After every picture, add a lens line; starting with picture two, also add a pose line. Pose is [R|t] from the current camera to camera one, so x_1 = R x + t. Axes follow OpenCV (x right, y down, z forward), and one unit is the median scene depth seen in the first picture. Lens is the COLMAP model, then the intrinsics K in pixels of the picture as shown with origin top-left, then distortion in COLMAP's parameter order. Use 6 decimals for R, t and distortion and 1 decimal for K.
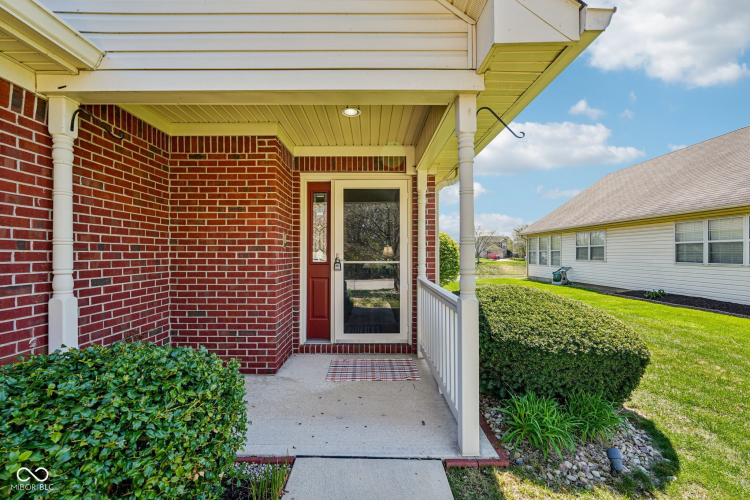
lens RADIAL K [[333.0, 0, 373.7], [0, 333.0, 249.5], [0, 0, 1]] dist [-0.010462, 0.000925]
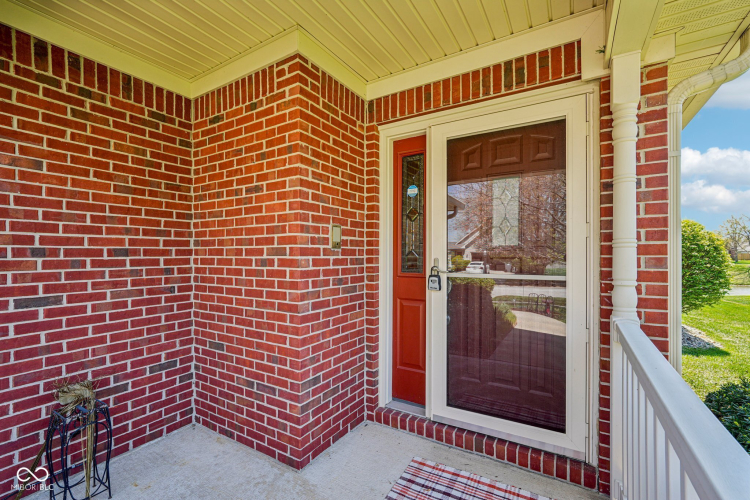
lens RADIAL K [[333.0, 0, 372.6], [0, 333.0, 255.0], [0, 0, 1]] dist [-0.010462, 0.000925]
pose [[0.850849, -0.001437, -0.525408, 0.111131], [0.009283, 0.999881, 0.012298, -0.002548], [0.525328, -0.015341, 0.850762, 0.577613]]
